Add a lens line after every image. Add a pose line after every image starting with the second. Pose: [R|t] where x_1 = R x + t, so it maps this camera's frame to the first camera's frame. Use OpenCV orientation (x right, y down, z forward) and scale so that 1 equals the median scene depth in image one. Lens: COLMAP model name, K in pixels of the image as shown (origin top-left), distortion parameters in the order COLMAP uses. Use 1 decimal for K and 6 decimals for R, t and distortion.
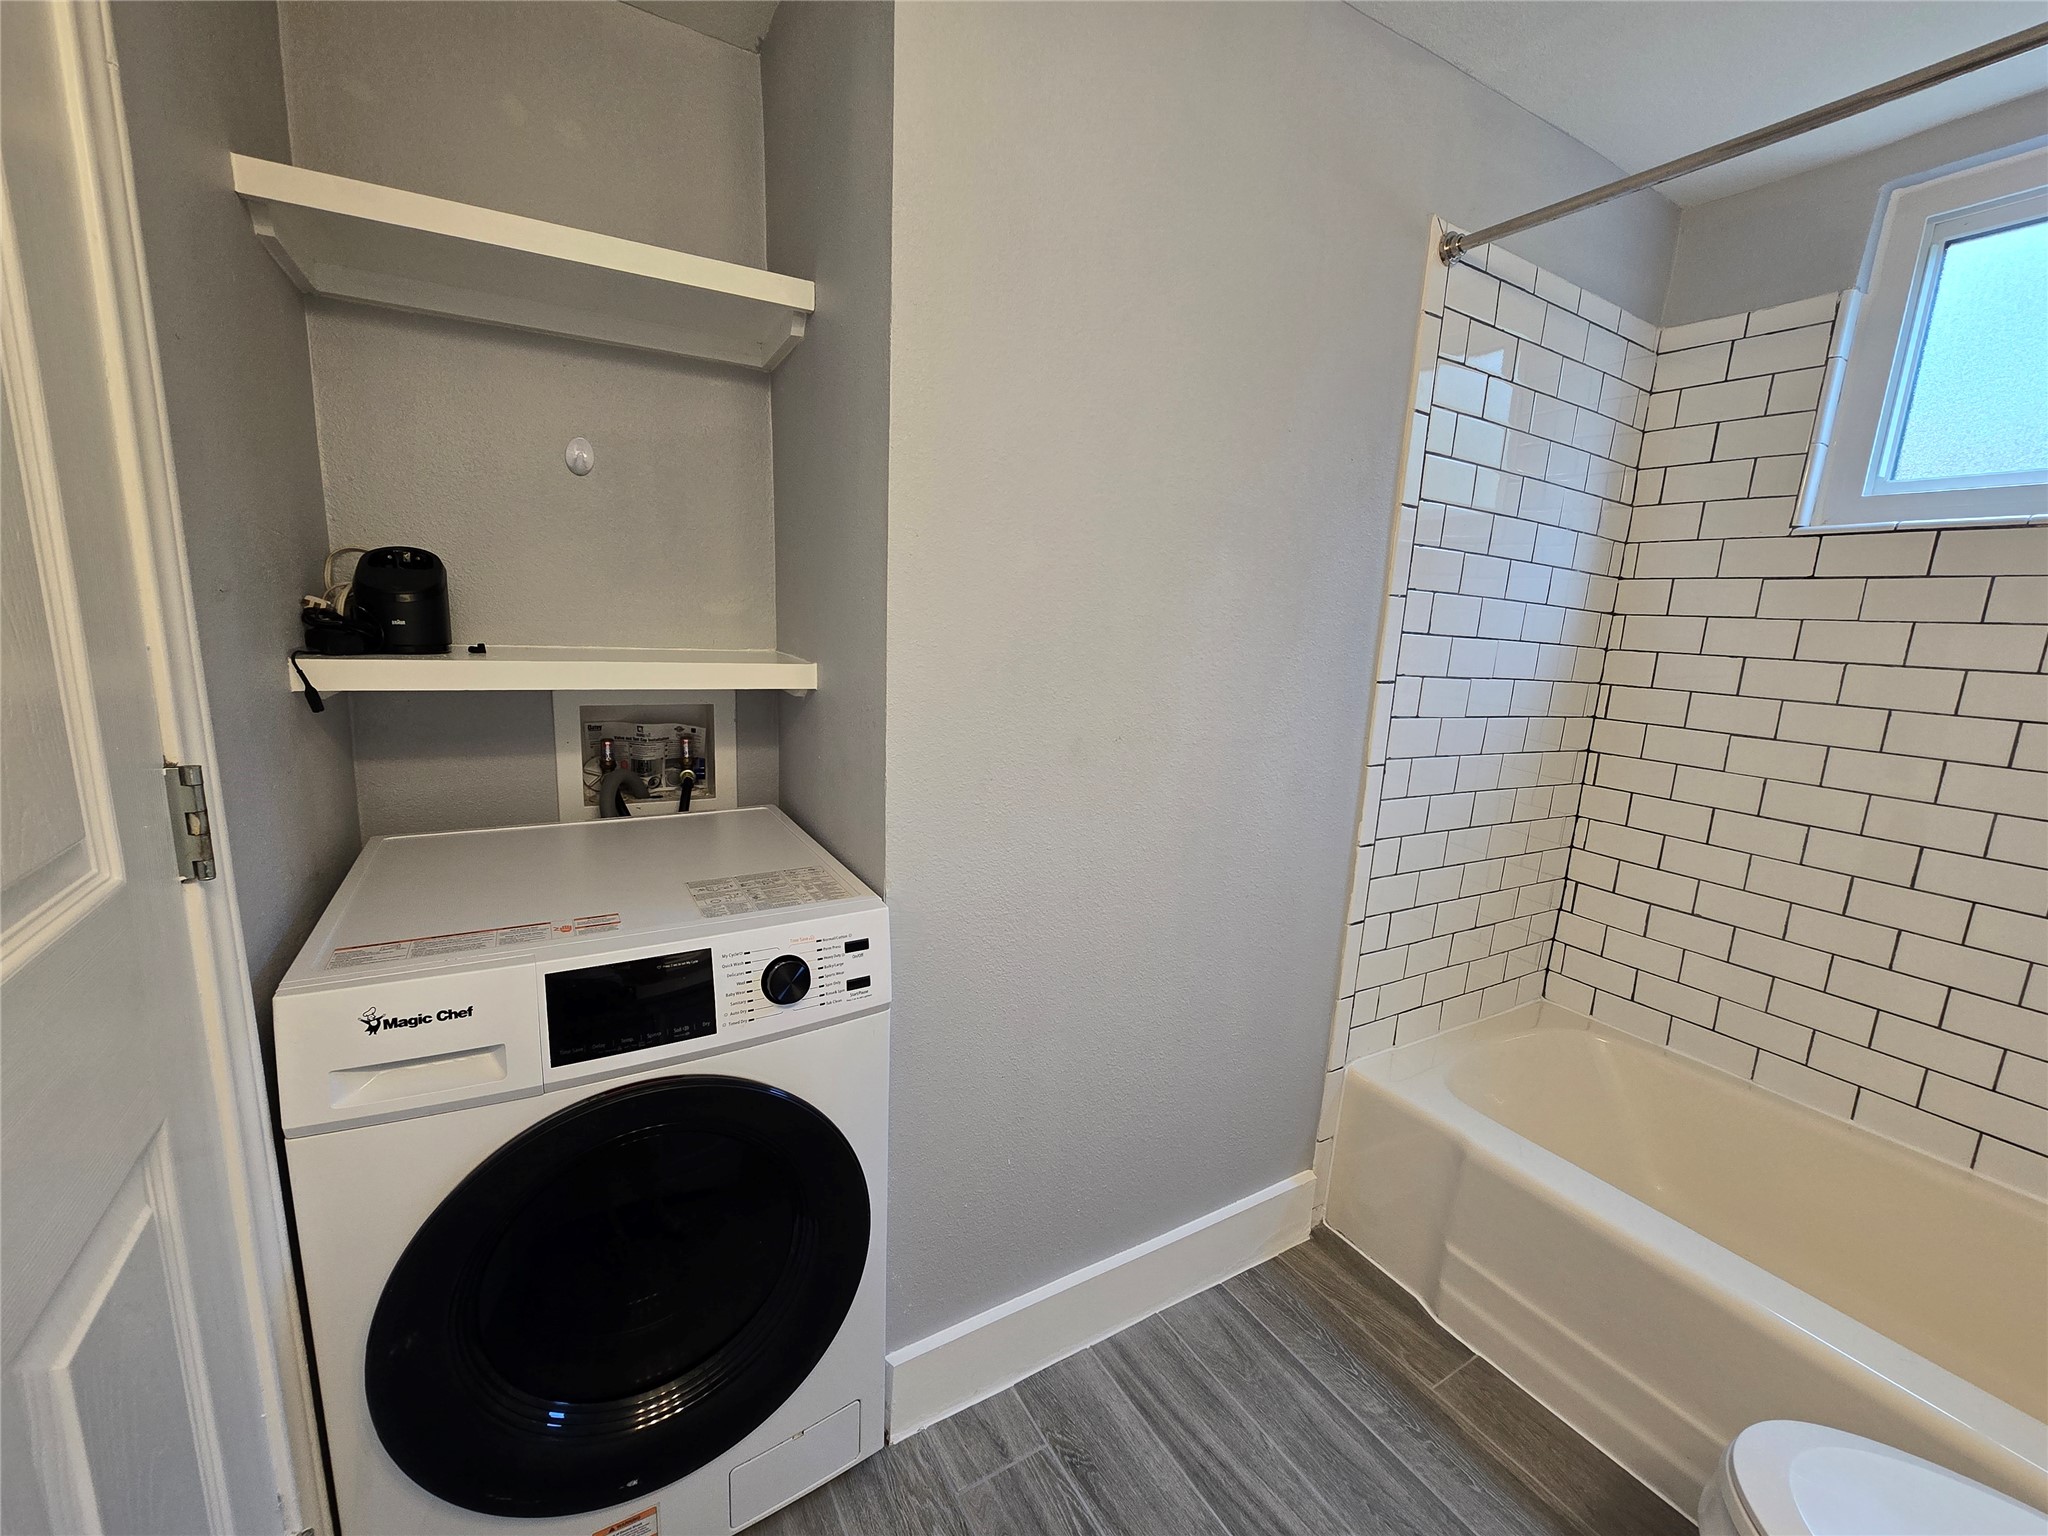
lens RADIAL K [[838.1, 0, 1033.4], [0, 838.1, 765.0], [0, 0, 1]] dist [-0.005101, 0.001437]
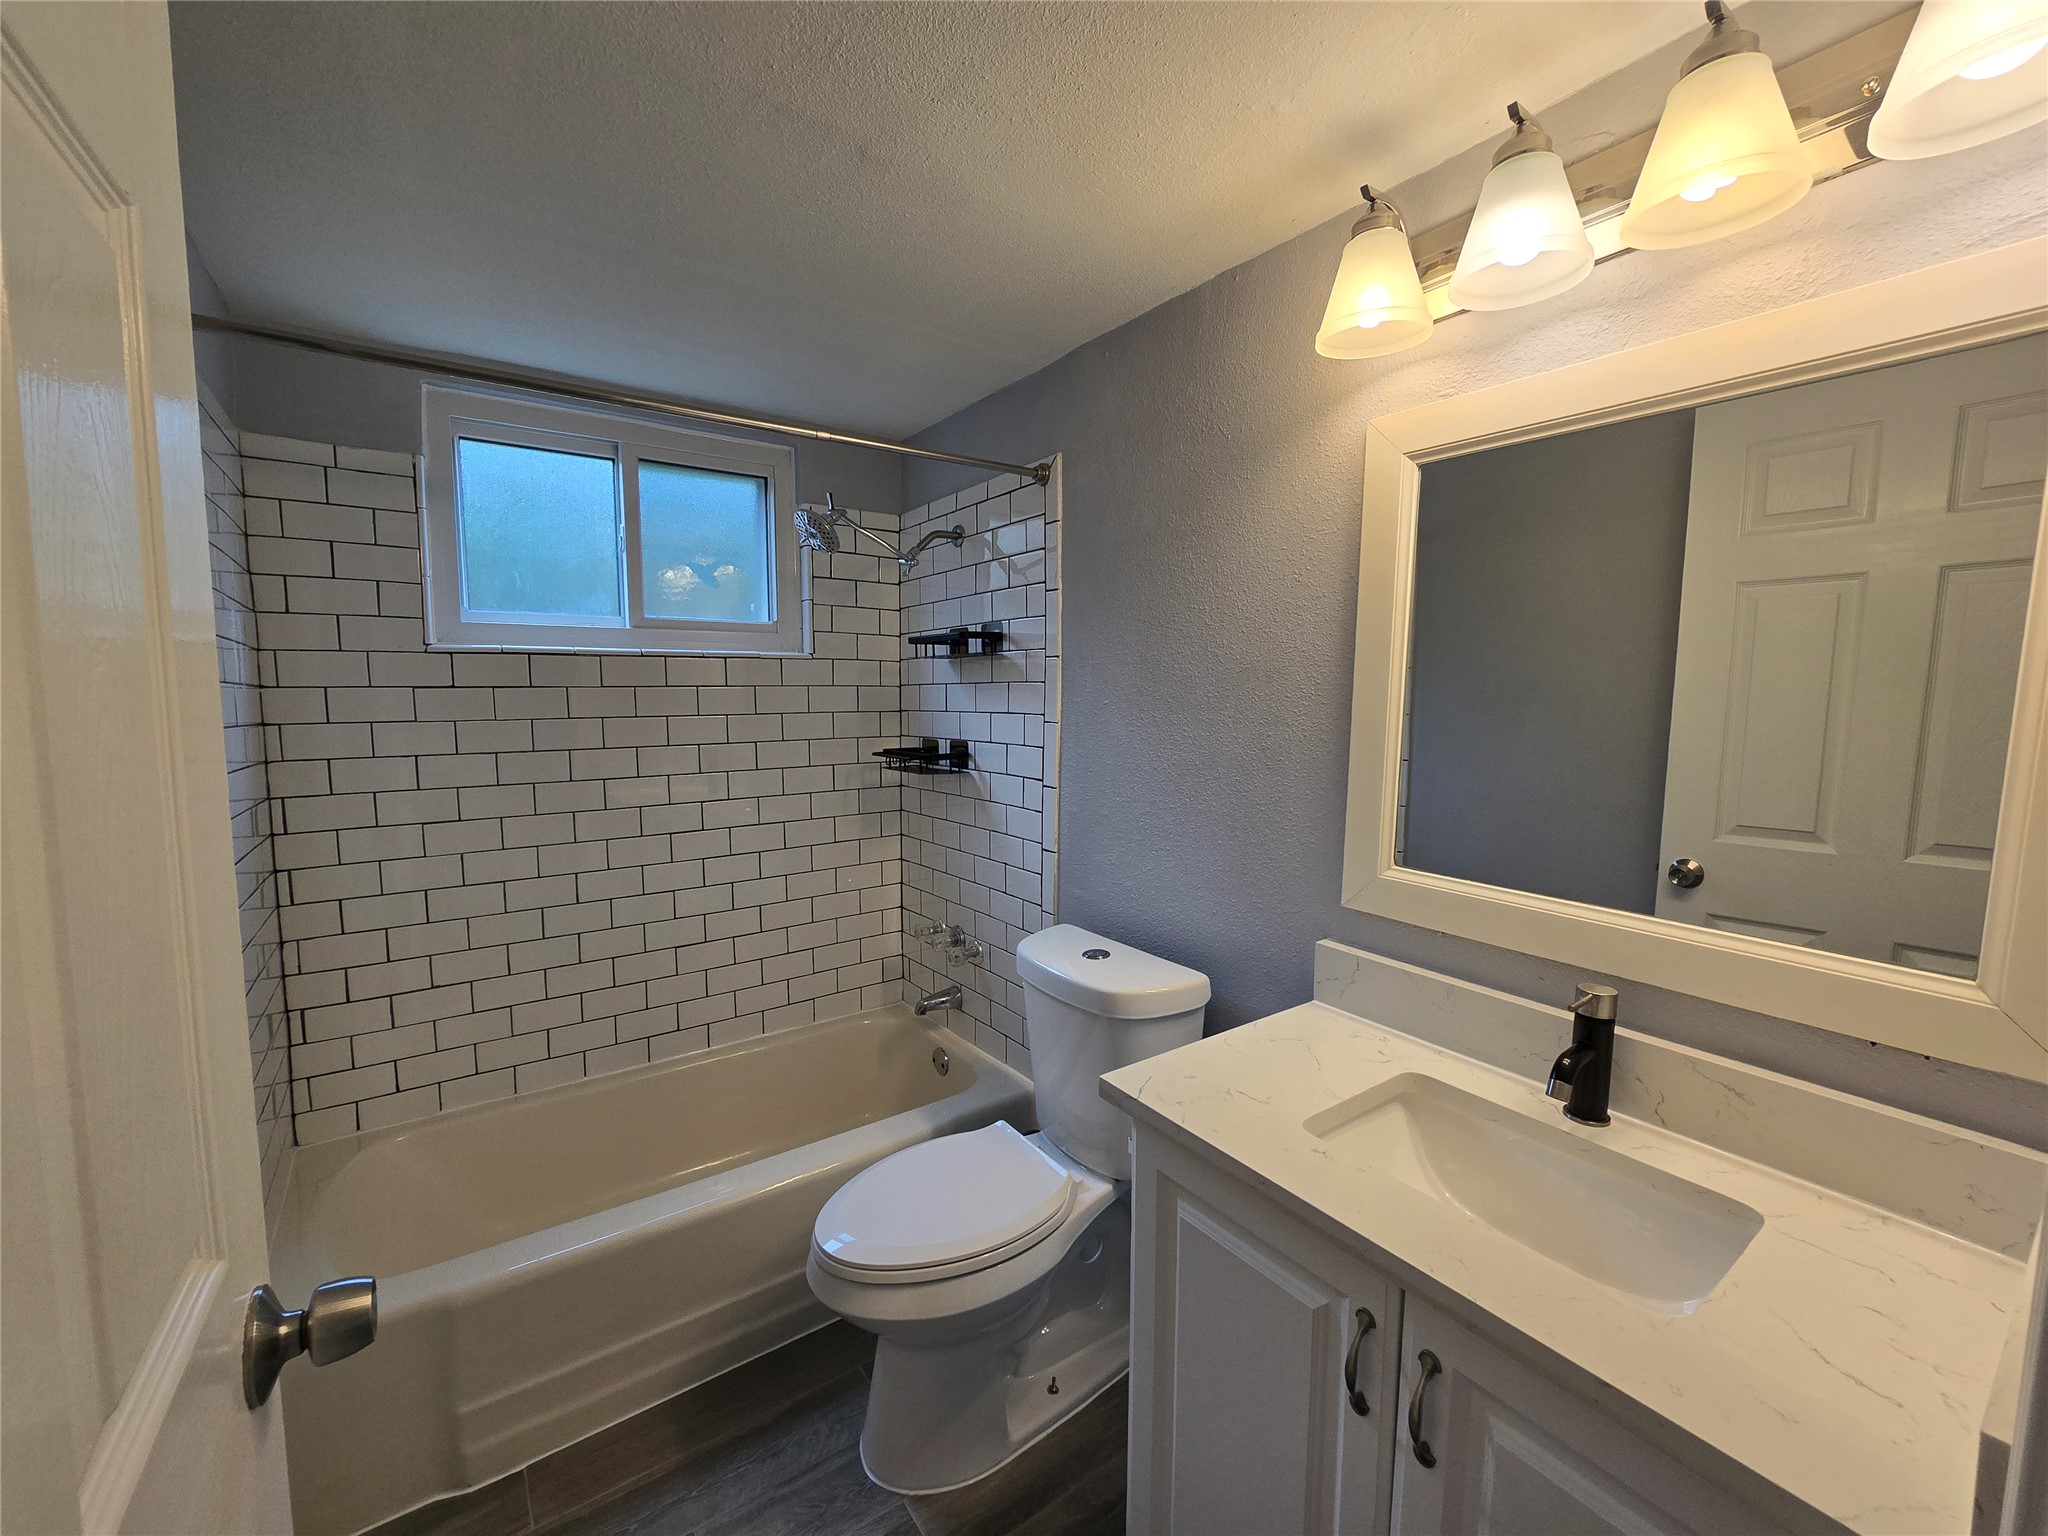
lens RADIAL K [[838.1, 0, 1017.3], [0, 838.1, 772.1], [0, 0, 1]] dist [-0.005101, 0.001437]
pose [[-0.063231, -0.151559, 0.986424, -0.399002], [0.178324, 0.970779, 0.160586, -0.180001], [-0.981938, 0.186057, -0.034357, 0.303988]]
